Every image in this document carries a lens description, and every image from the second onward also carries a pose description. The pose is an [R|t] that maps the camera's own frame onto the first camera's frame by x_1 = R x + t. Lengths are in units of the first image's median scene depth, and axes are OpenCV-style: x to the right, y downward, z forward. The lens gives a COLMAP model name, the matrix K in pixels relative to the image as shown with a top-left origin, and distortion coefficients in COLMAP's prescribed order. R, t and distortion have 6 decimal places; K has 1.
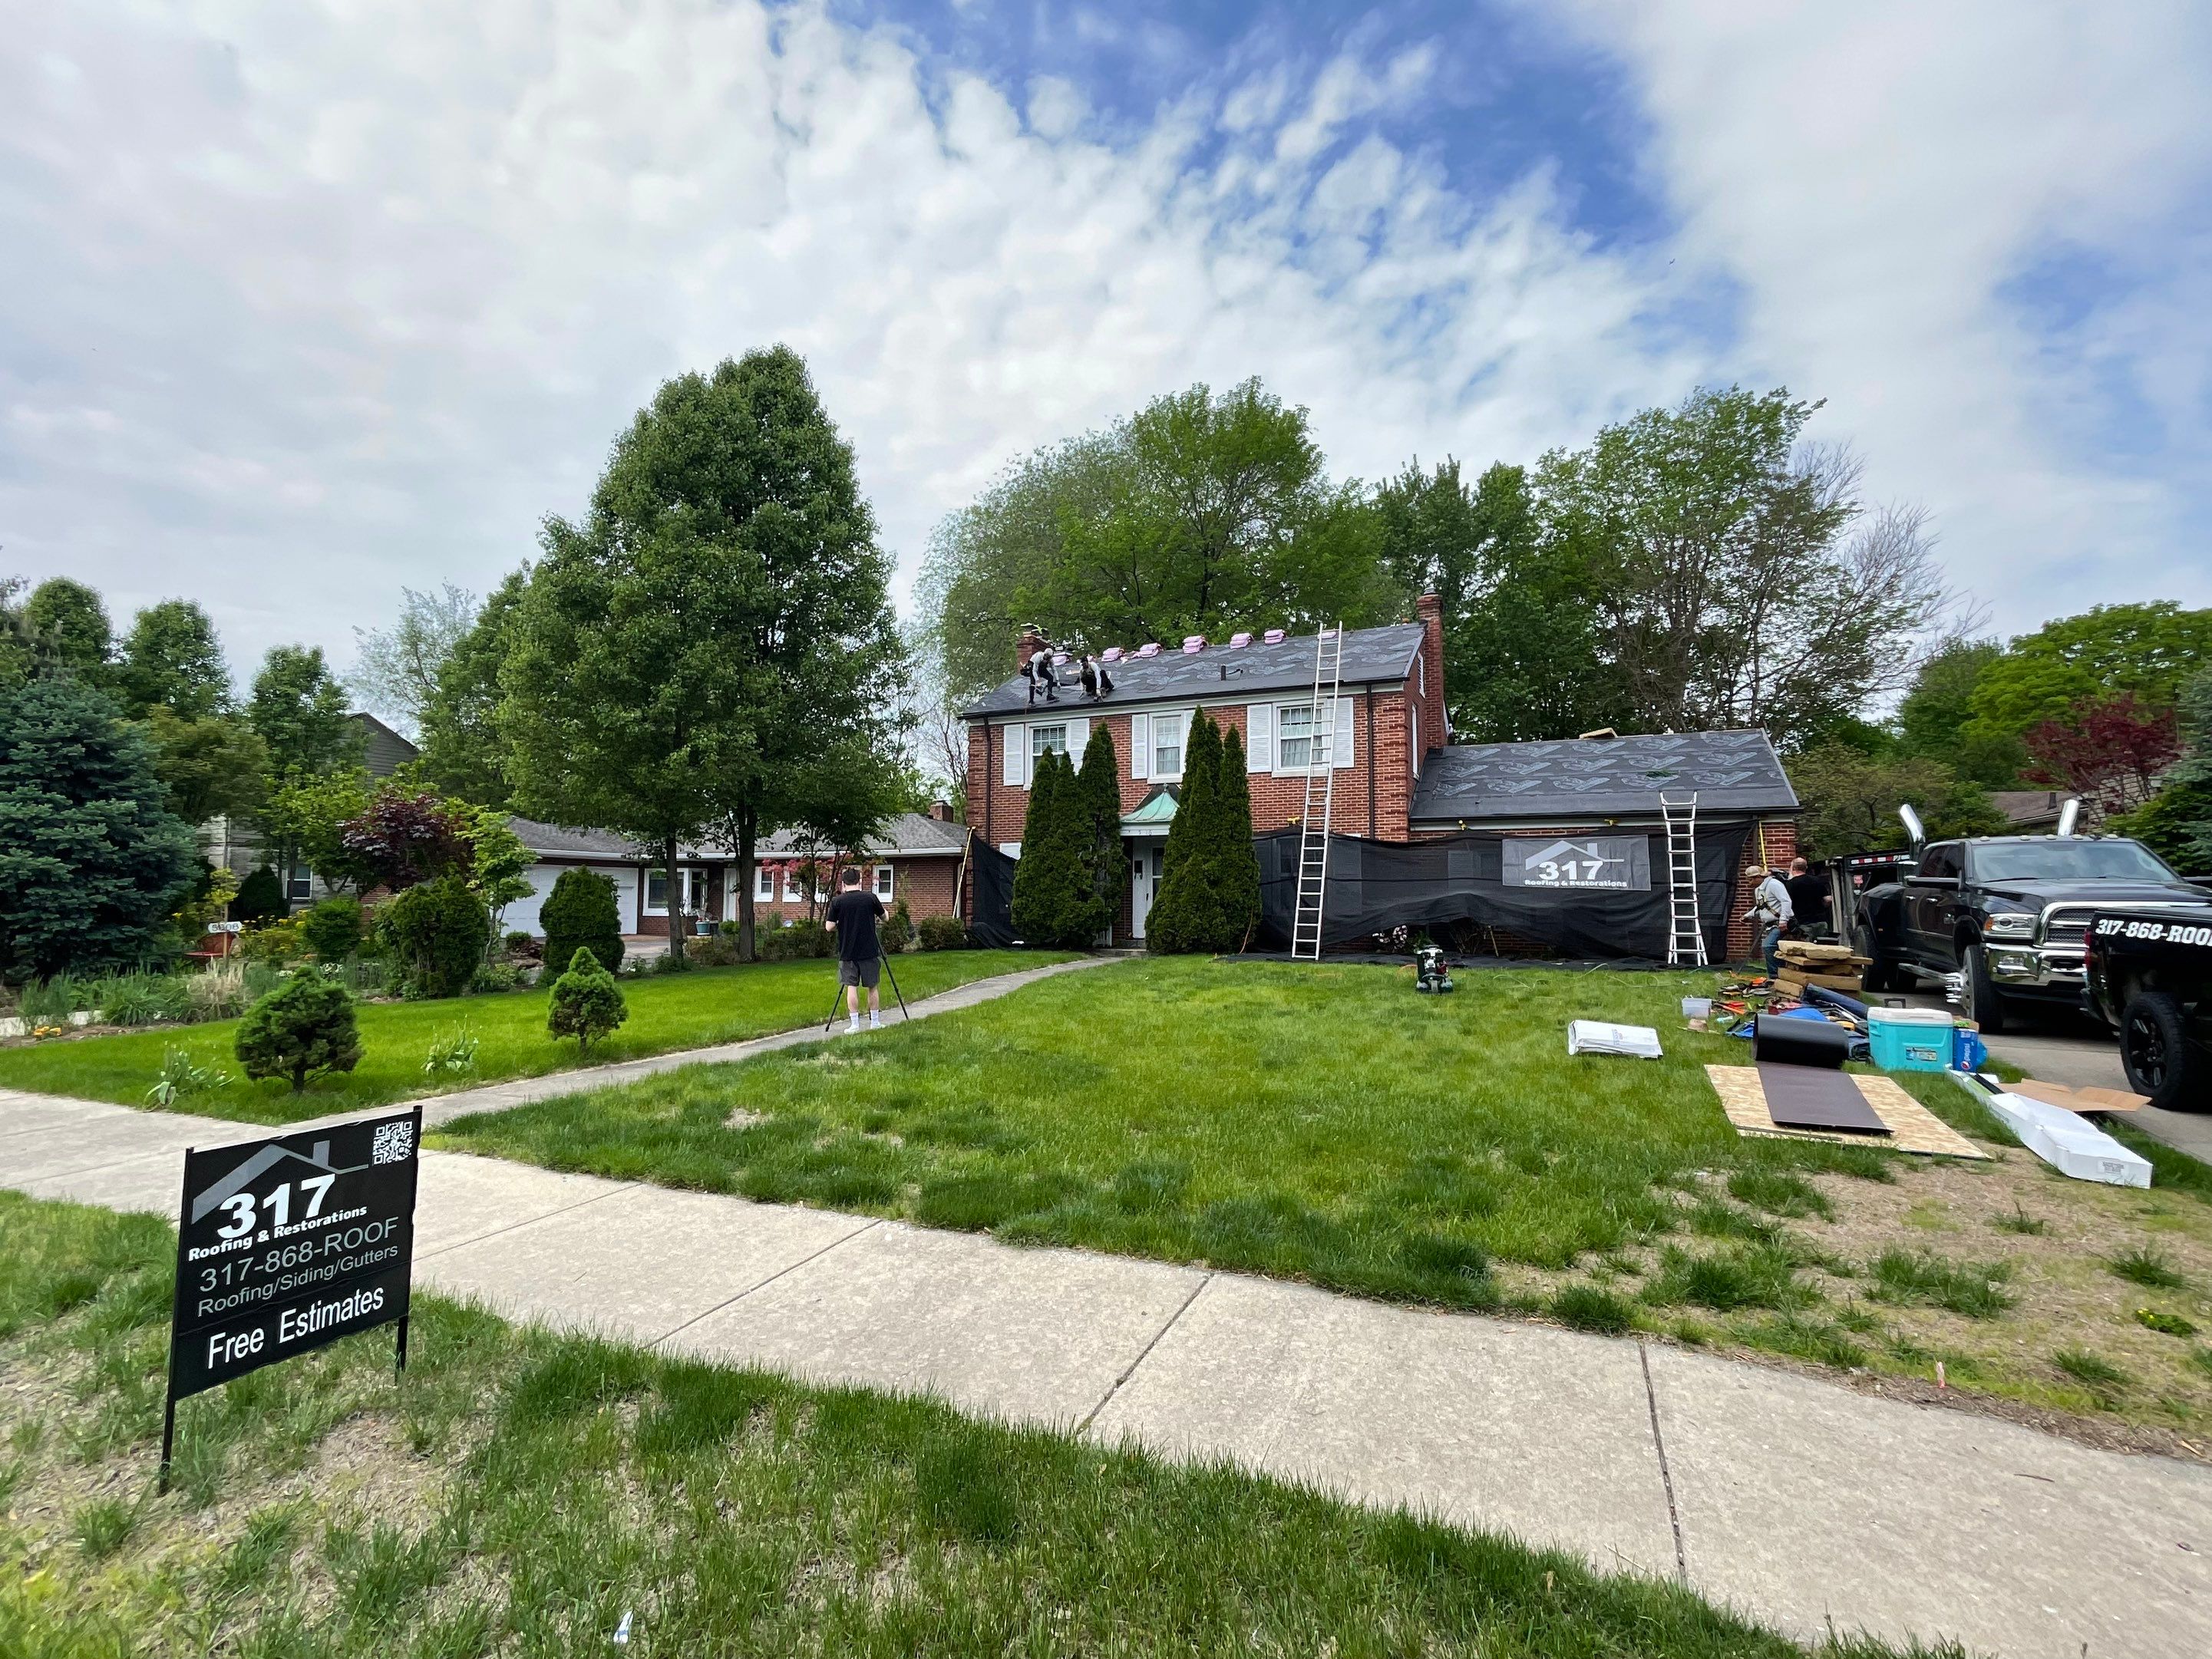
lens RADIAL K [[1039.5, 0, 1068.8], [0, 1039.5, 843.3], [0, 0, 1]] dist [-0.008417, 0.002660]
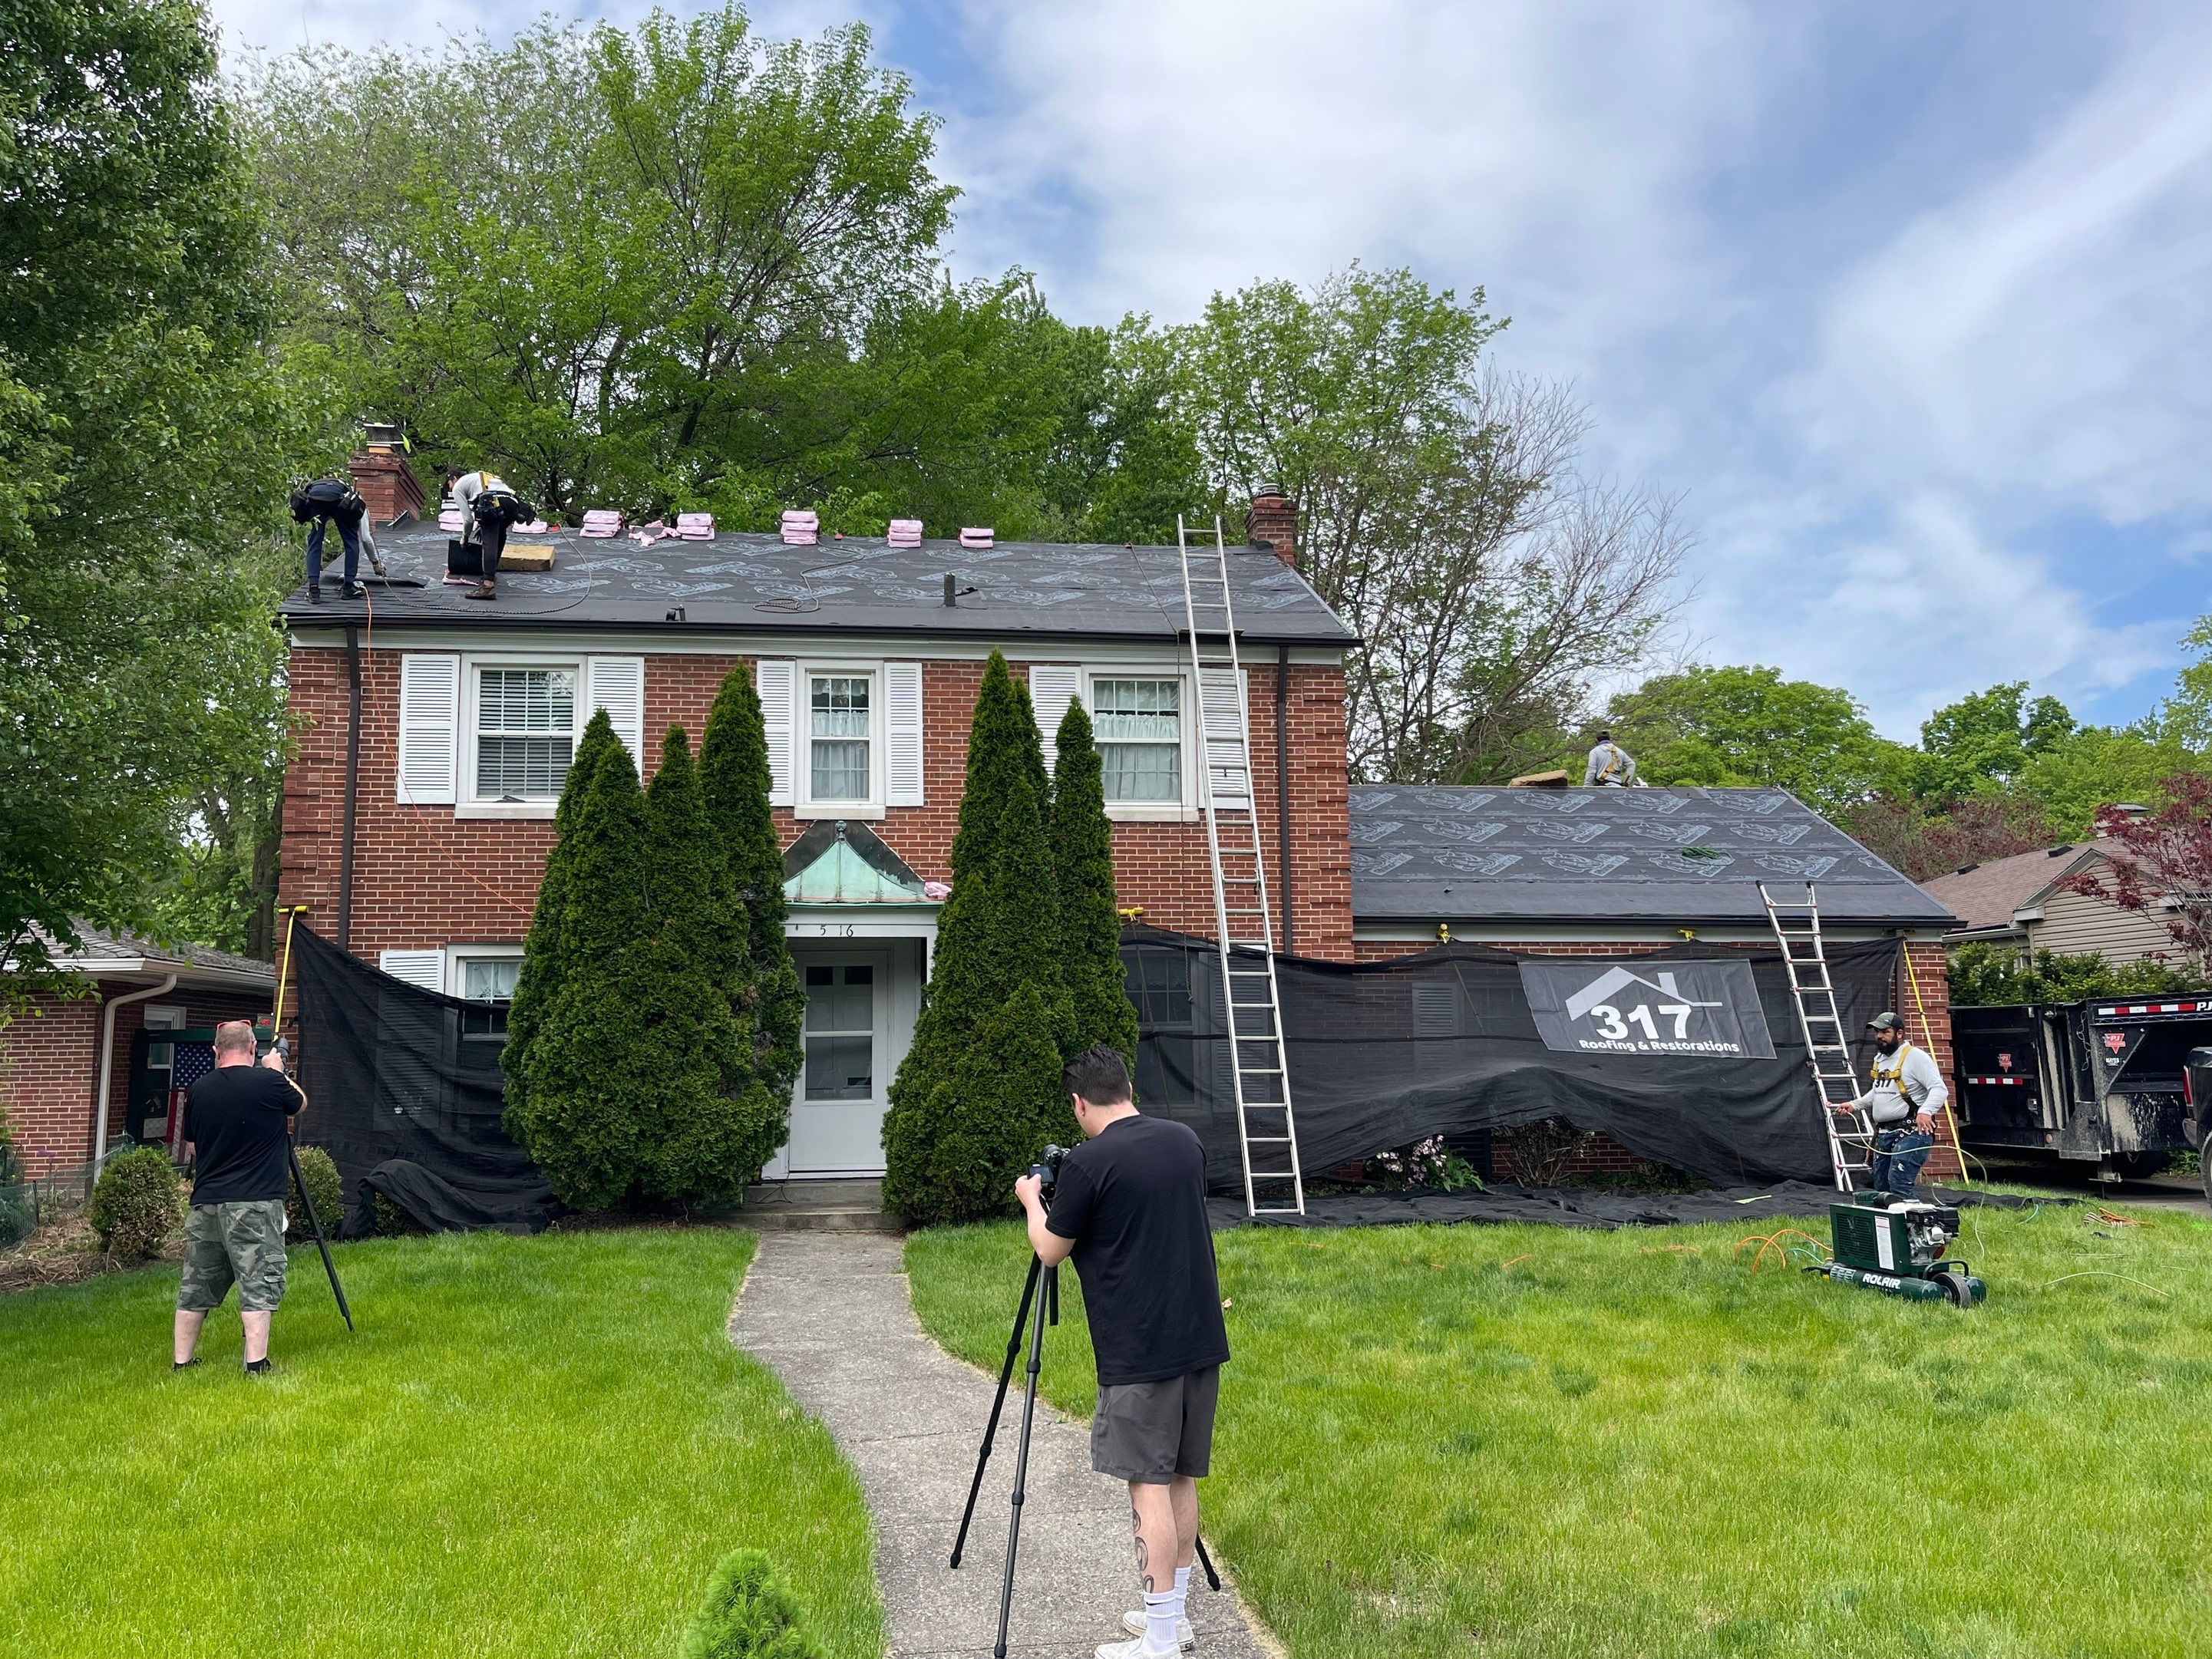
lens RADIAL K [[1812.4, 0, 1103.0], [0, 1812.4, 833.7], [0, 0, 1]] dist [0.050443, -0.037510]
pose [[0.832563, 0.055364, 0.551156, -0.278687], [-0.017497, 0.997125, -0.073731, 0.003135], [-0.553653, 0.051742, 0.831138, 0.348657]]
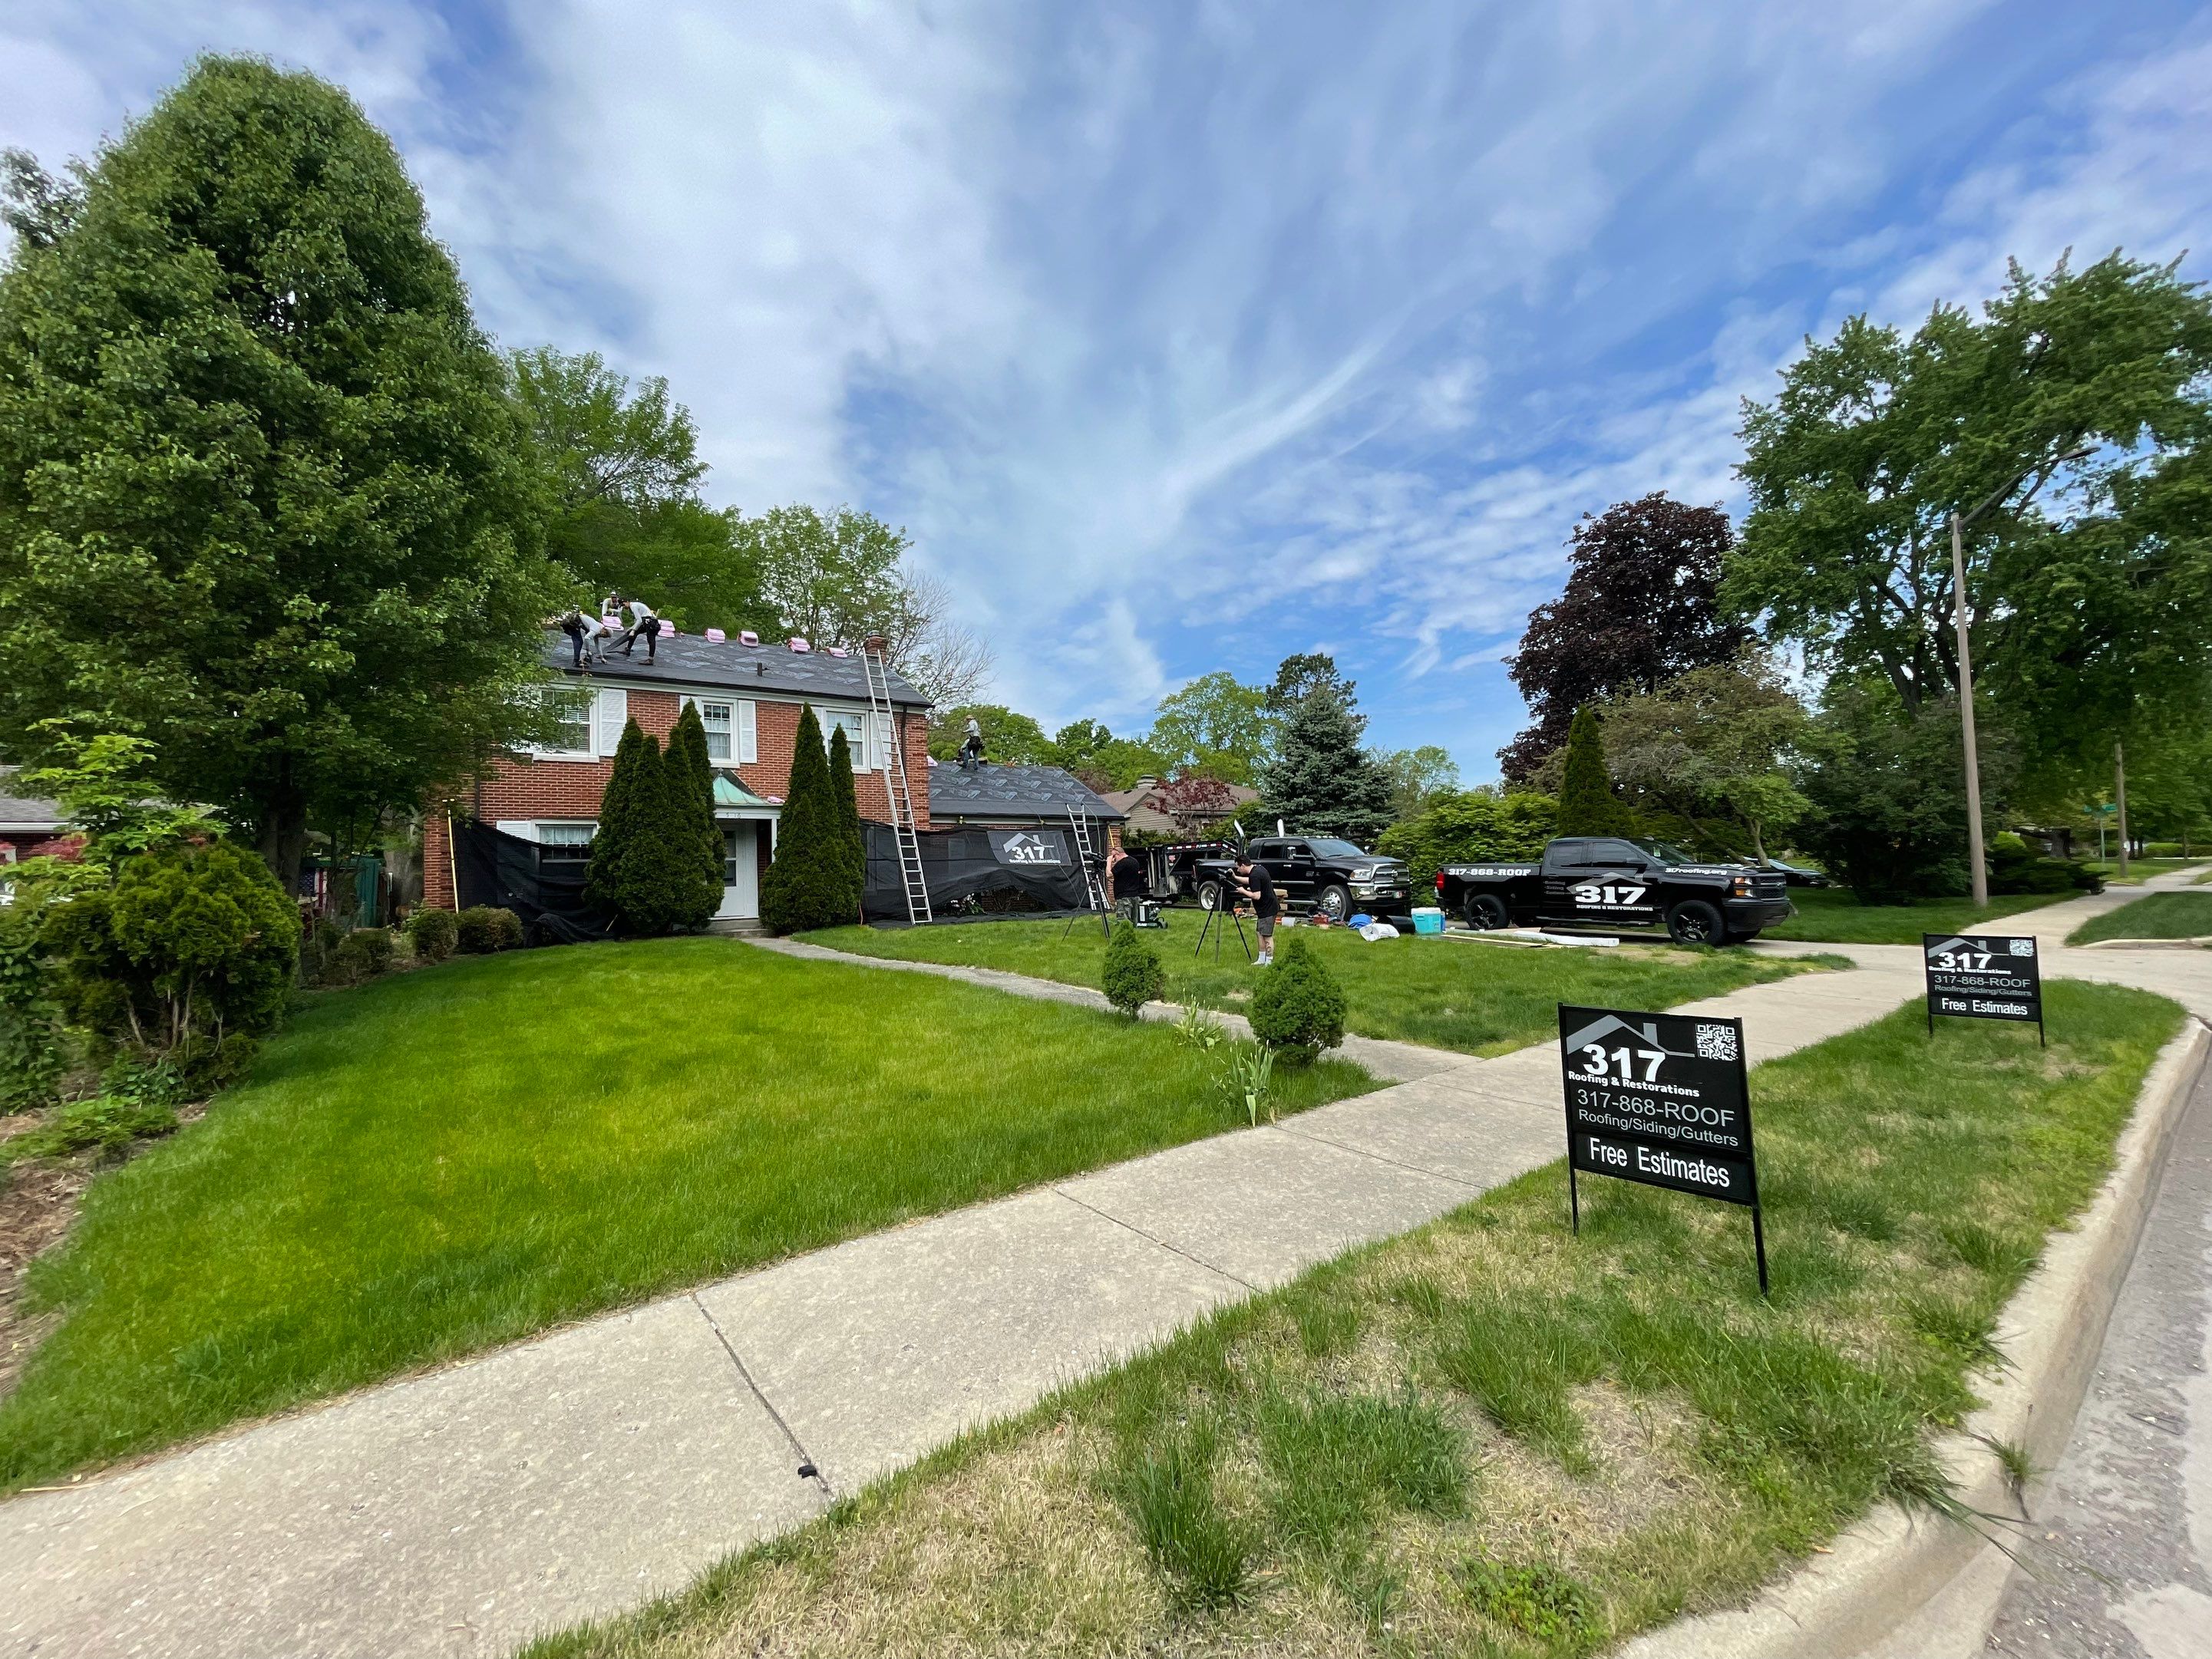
lens RADIAL K [[890.5, 0, 1096.5], [0, 890.5, 836.3], [0, 0, 1]] dist [-0.002366, -0.000274]
pose [[0.470798, 0.018295, 0.882051, -0.591525], [-0.021392, 0.999728, -0.009318, 0.011711], [-0.881982, -0.014482, 0.471061, 0.301685]]
